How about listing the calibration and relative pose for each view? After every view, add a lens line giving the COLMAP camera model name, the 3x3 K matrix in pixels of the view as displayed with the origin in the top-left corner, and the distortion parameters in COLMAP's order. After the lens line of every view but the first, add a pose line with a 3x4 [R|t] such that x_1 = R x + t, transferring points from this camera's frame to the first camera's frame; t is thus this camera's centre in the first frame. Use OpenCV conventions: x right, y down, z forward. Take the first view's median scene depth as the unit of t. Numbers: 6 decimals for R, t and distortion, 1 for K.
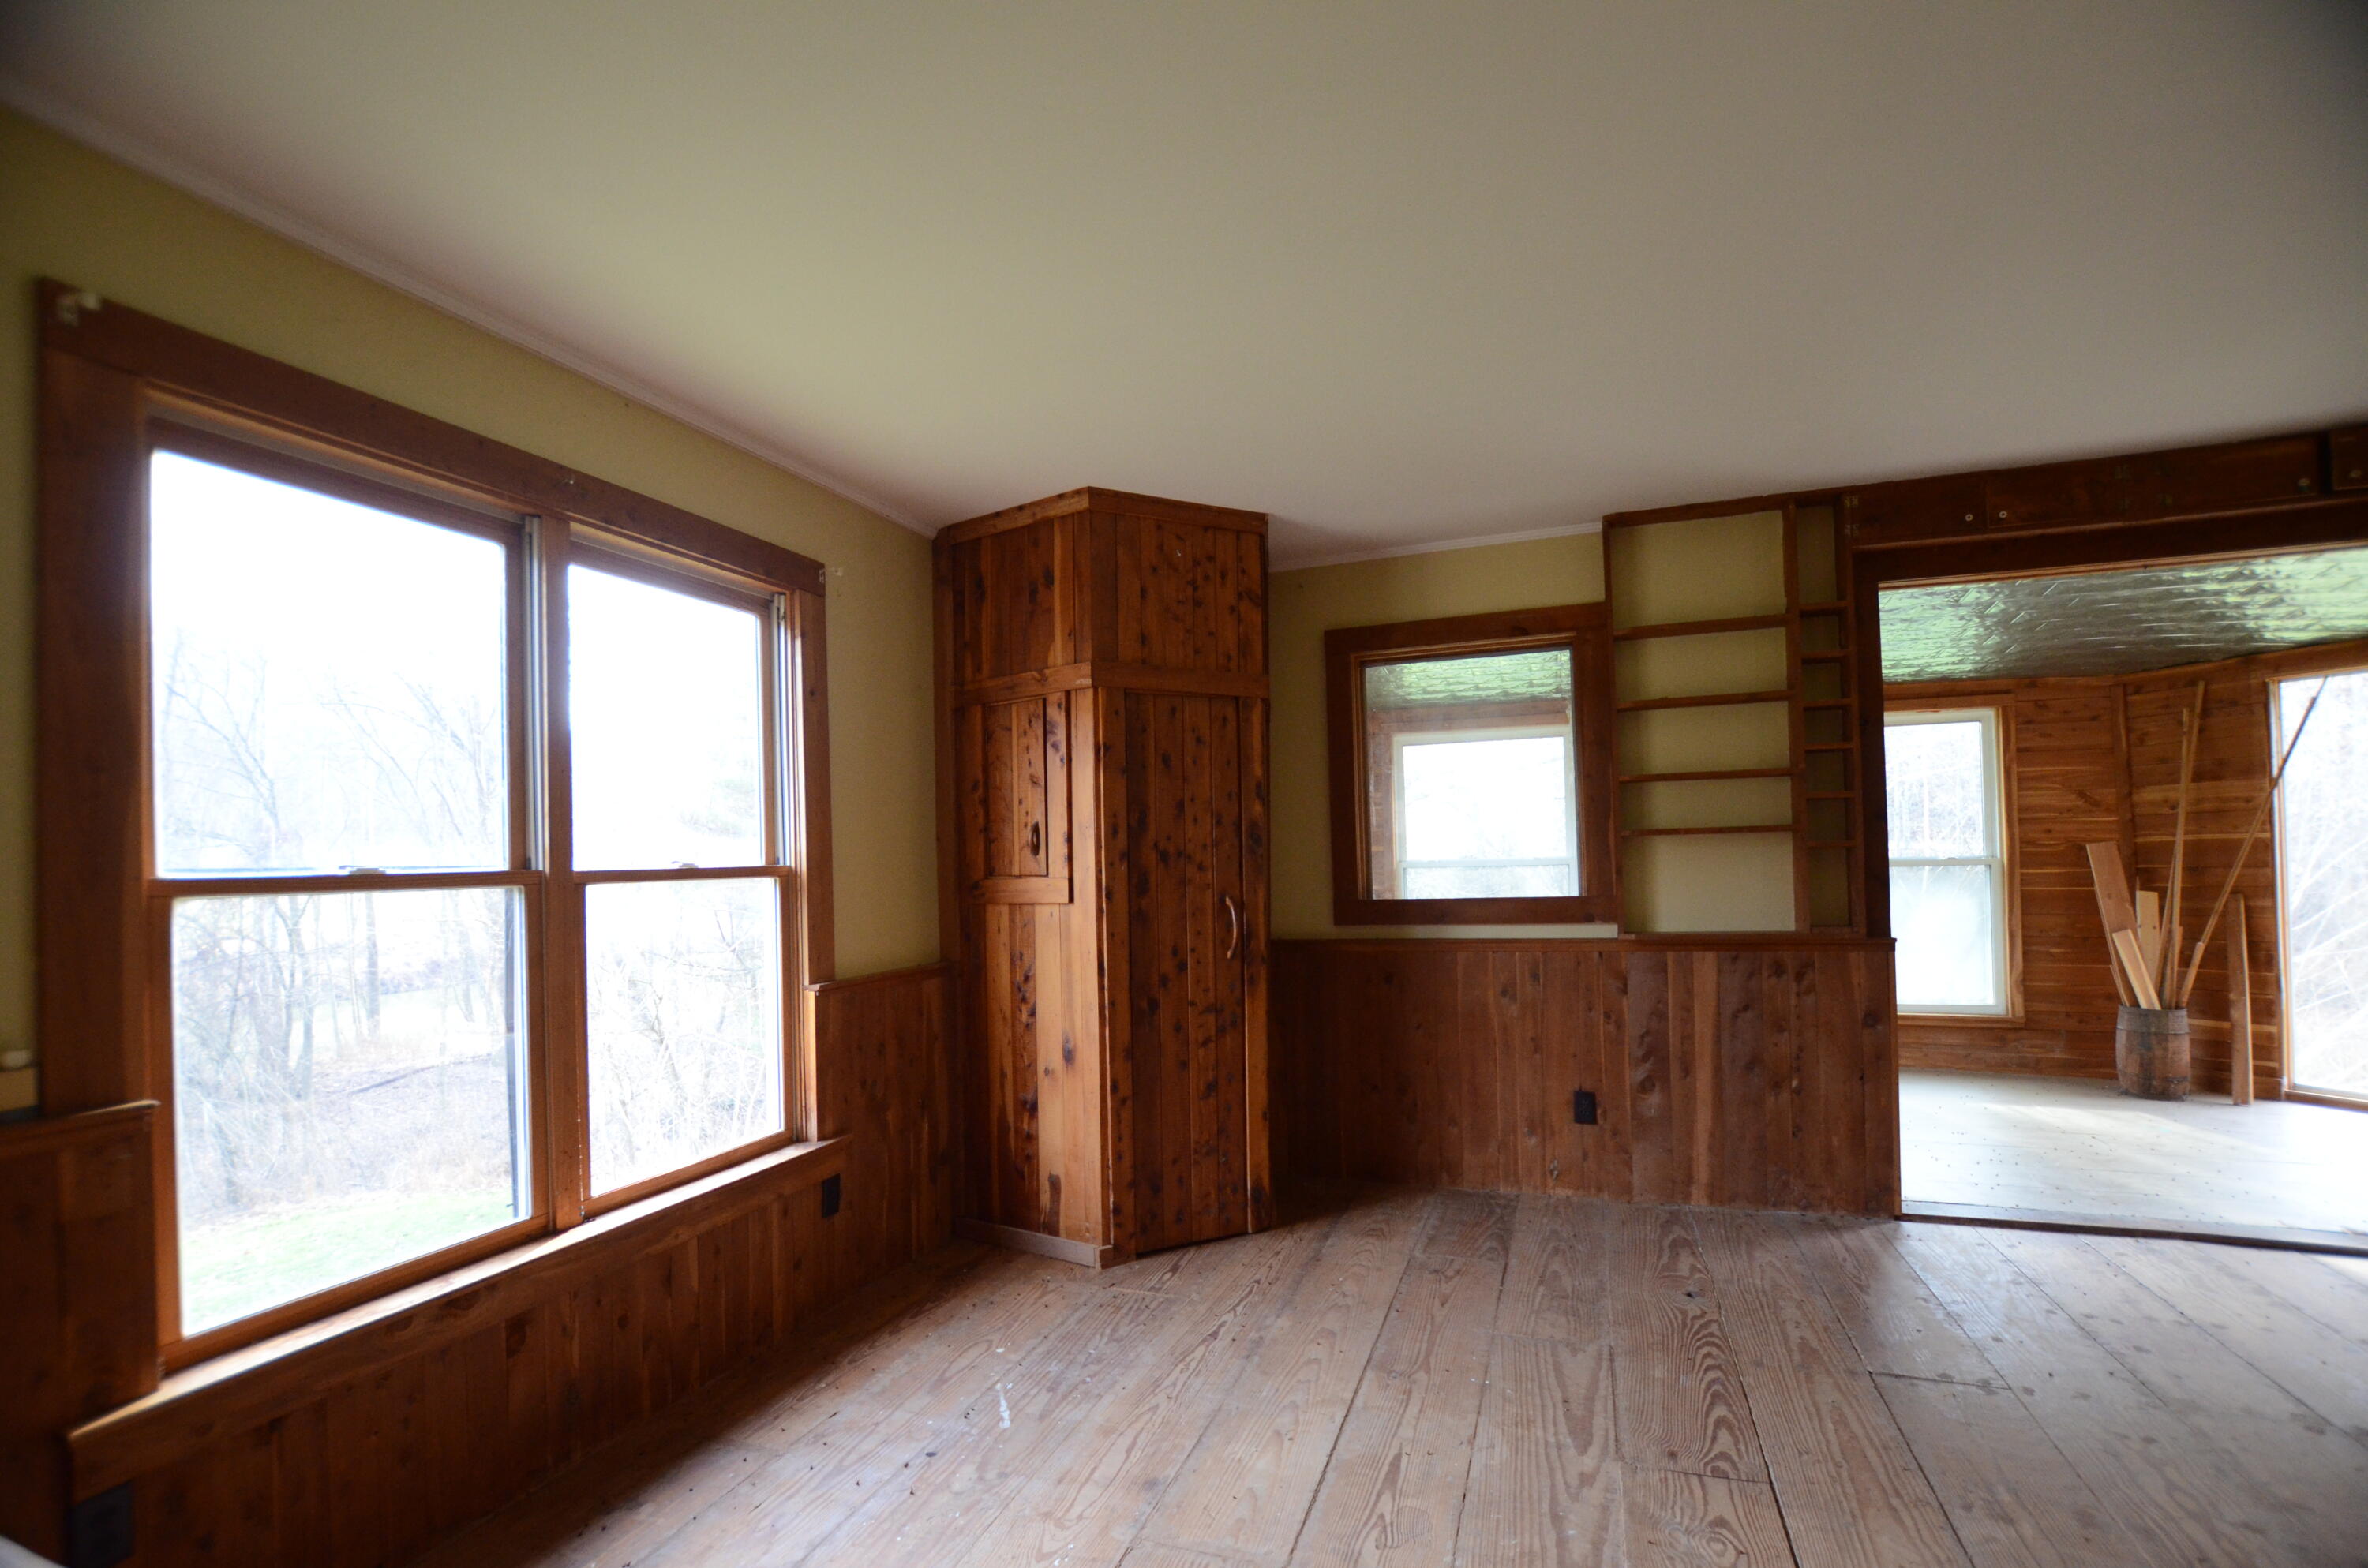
lens RADIAL K [[1046.5, 0, 1176.0], [0, 1046.5, 844.1], [0, 0, 1]] dist [-0.032298, 0.003389]
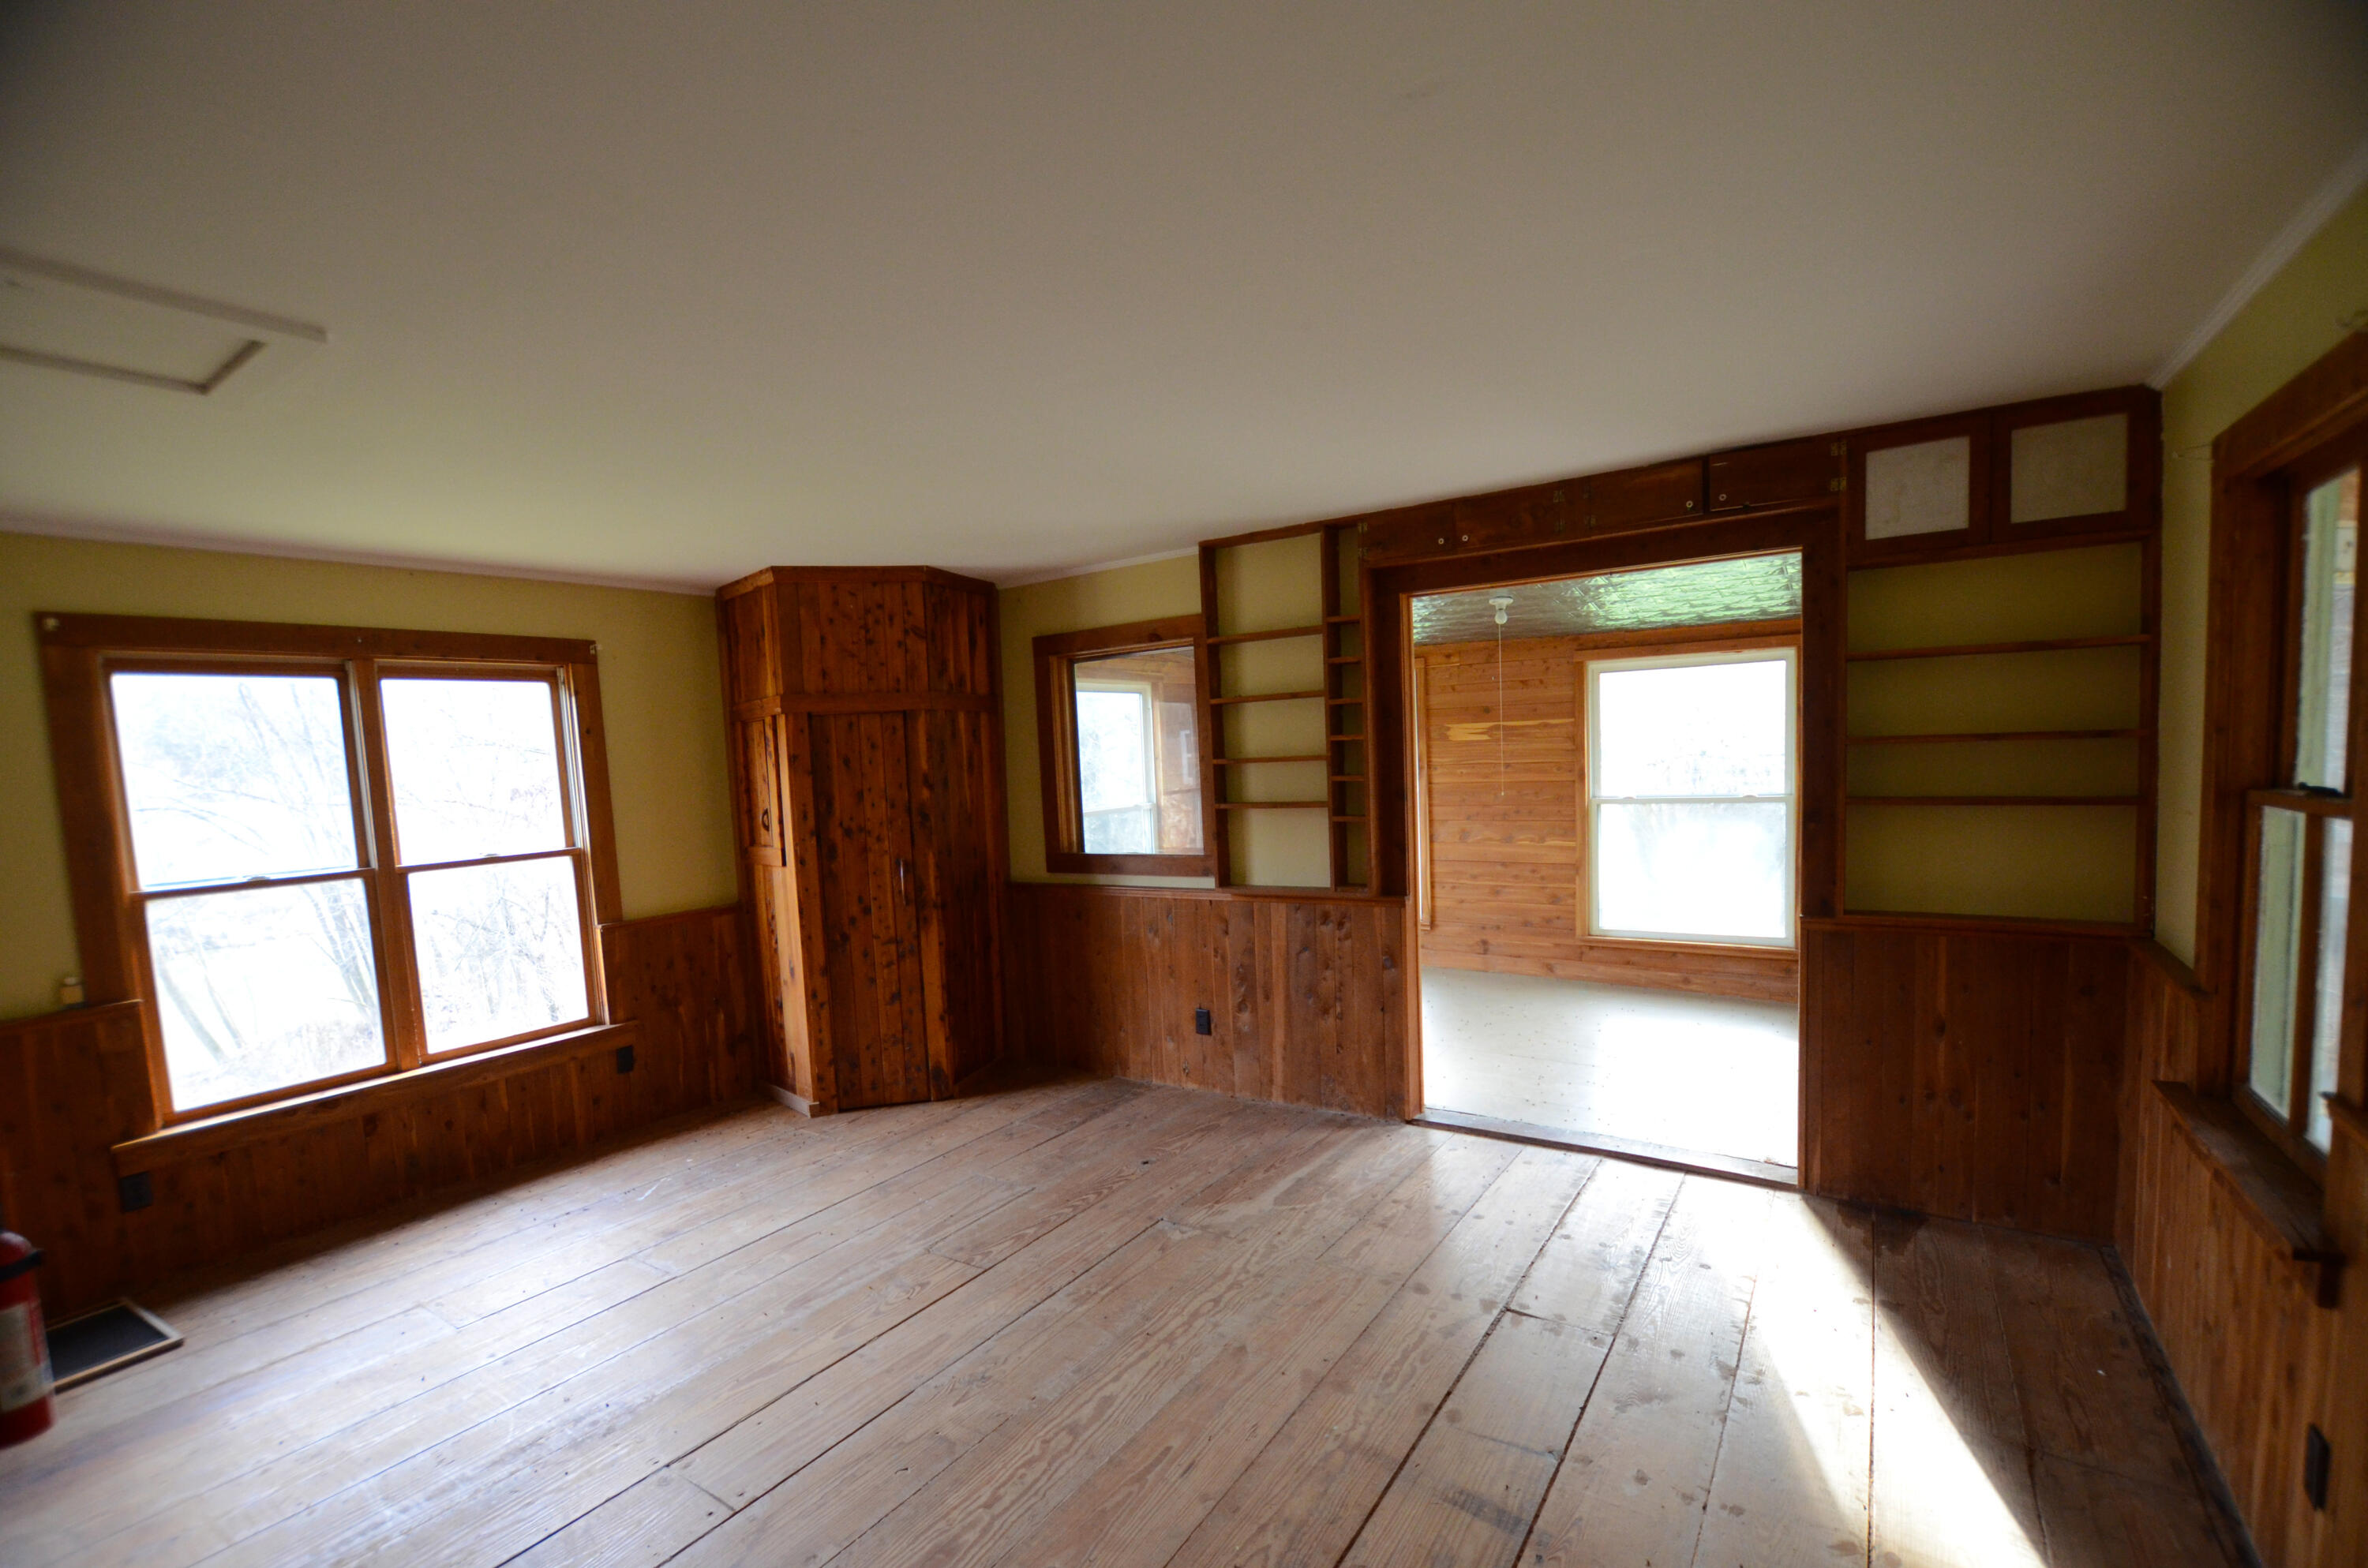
lens RADIAL K [[1052.9, 0, 1181.6], [0, 1052.9, 845.9], [0, 0, 1]] dist [-0.029954, 0.002729]
pose [[0.973228, -0.000238, -0.229840, 0.728637], [0.026438, 0.993477, 0.110922, -0.111346], [0.228314, -0.114029, 0.966887, -0.240062]]
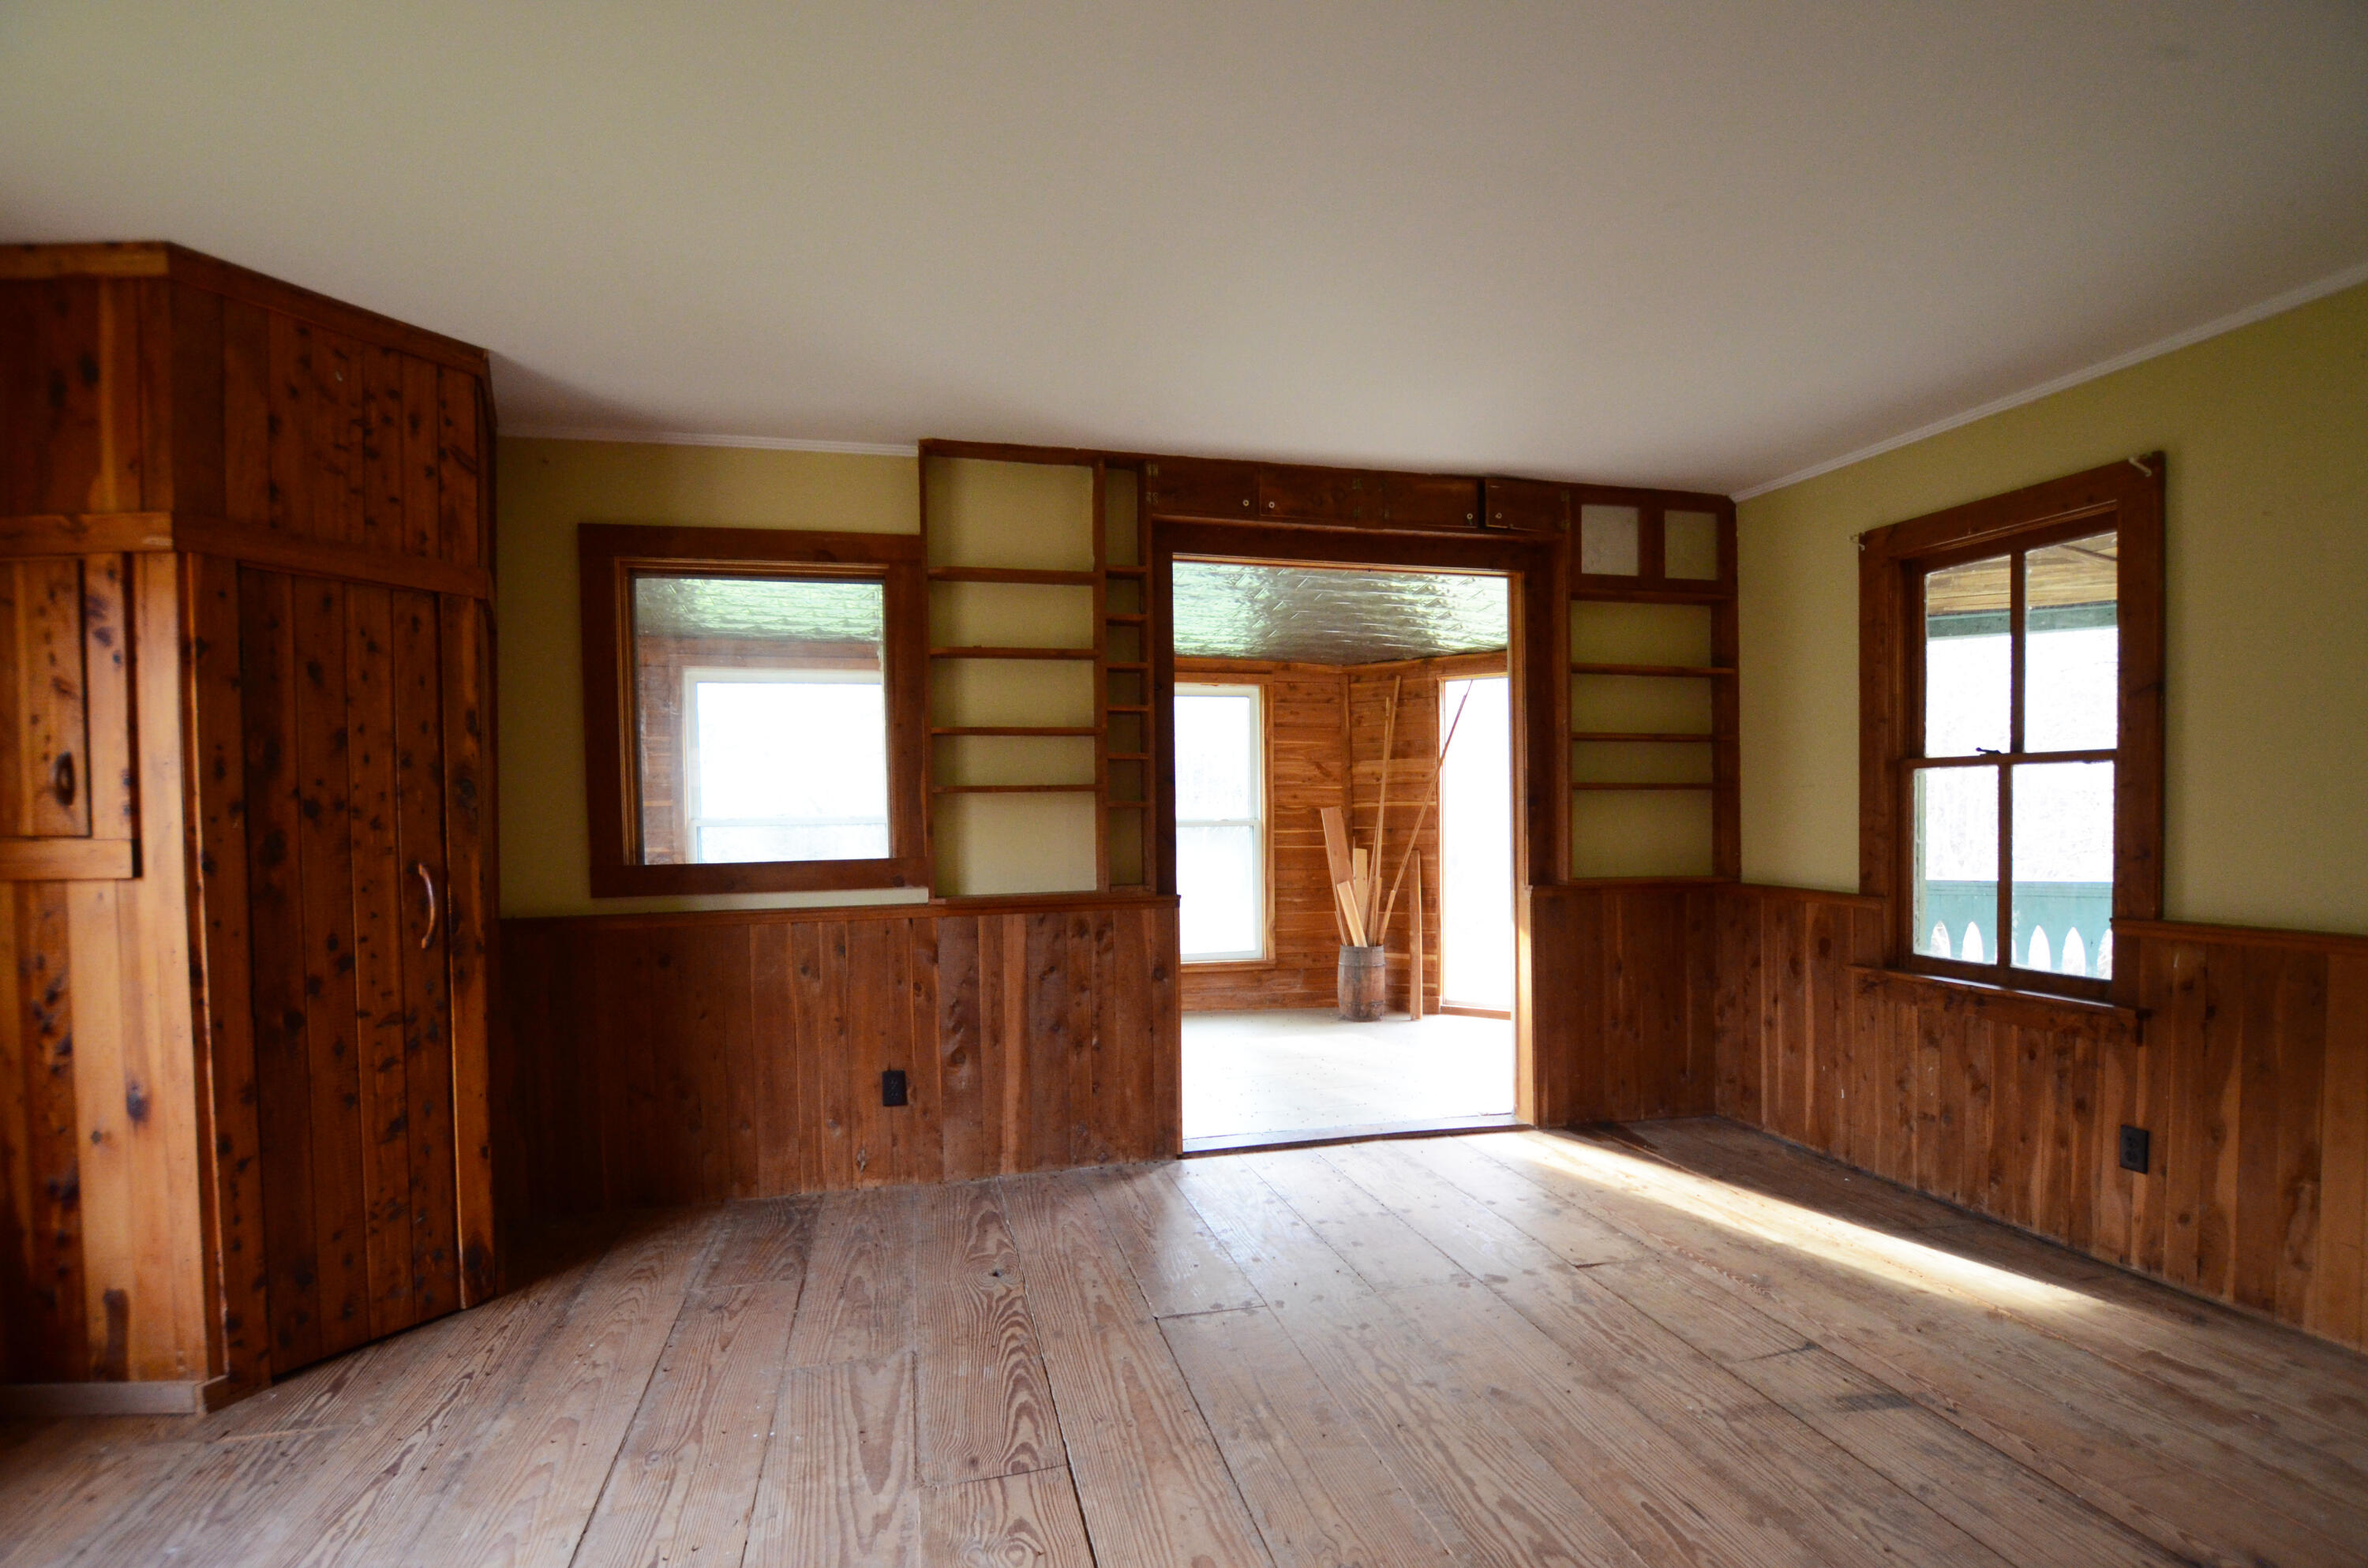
lens RADIAL K [[1124.3, 0, 1186.8], [0, 1124.3, 847.1], [0, 0, 1]] dist [-0.023864, -0.000359]
pose [[0.818024, -0.006854, 0.575144, 0.040755], [-0.016655, 0.999227, 0.035596, 0.001198], [-0.574943, -0.038697, 0.817278, 0.055708]]
